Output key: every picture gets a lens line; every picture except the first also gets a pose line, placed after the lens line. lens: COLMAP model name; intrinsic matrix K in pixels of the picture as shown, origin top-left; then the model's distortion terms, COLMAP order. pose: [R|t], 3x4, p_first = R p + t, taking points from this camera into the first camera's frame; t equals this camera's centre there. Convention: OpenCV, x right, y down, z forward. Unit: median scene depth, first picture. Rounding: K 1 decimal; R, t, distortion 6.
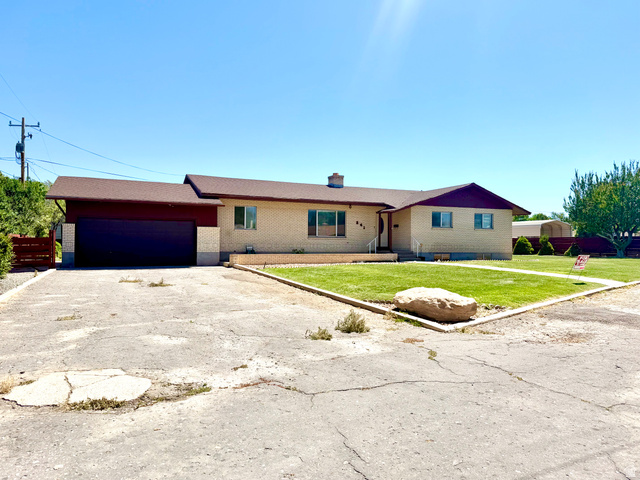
lens RADIAL K [[448.6, 0, 319.0], [0, 448.6, 243.8], [0, 0, 1]] dist [0.008503, -0.000561]
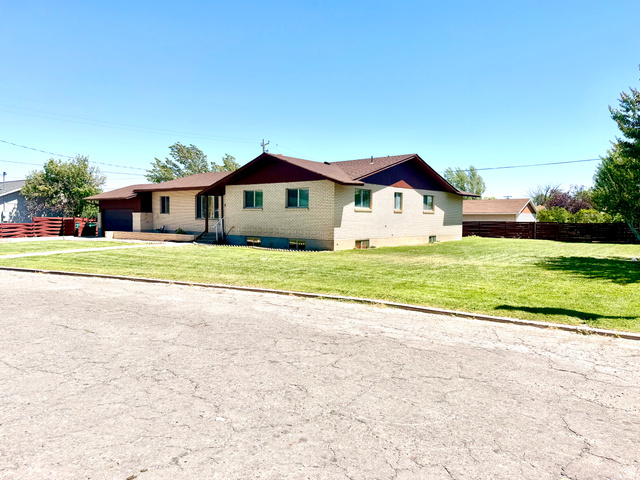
lens RADIAL K [[448.6, 0, 320.3], [0, 448.6, 237.5], [0, 0, 1]] dist [0.008503, -0.000561]
pose [[0.450612, 0.037506, -0.891932, 1.137593], [-0.001088, 0.999139, 0.041464, -0.015070], [0.892719, -0.017714, 0.450265, 0.735305]]
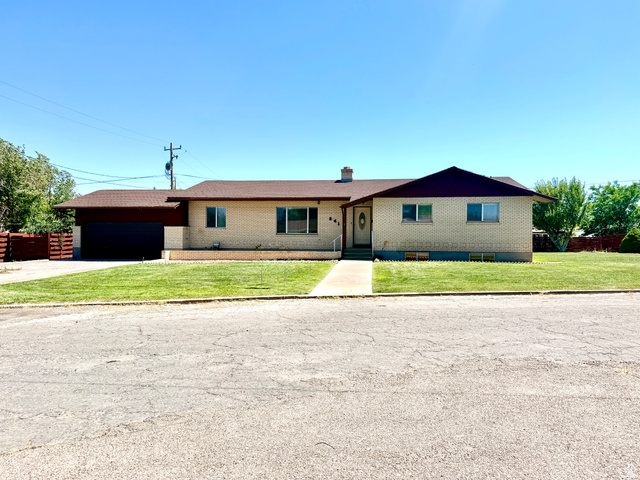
lens RADIAL K [[448.6, 0, 320.4], [0, 448.6, 239.0], [0, 0, 1]] dist [0.008503, -0.000561]
pose [[0.849424, -0.001283, -0.527710, 0.579573], [0.002289, 0.999997, 0.001252, -0.004892], [0.527706, -0.002271, 0.849424, 0.181239]]
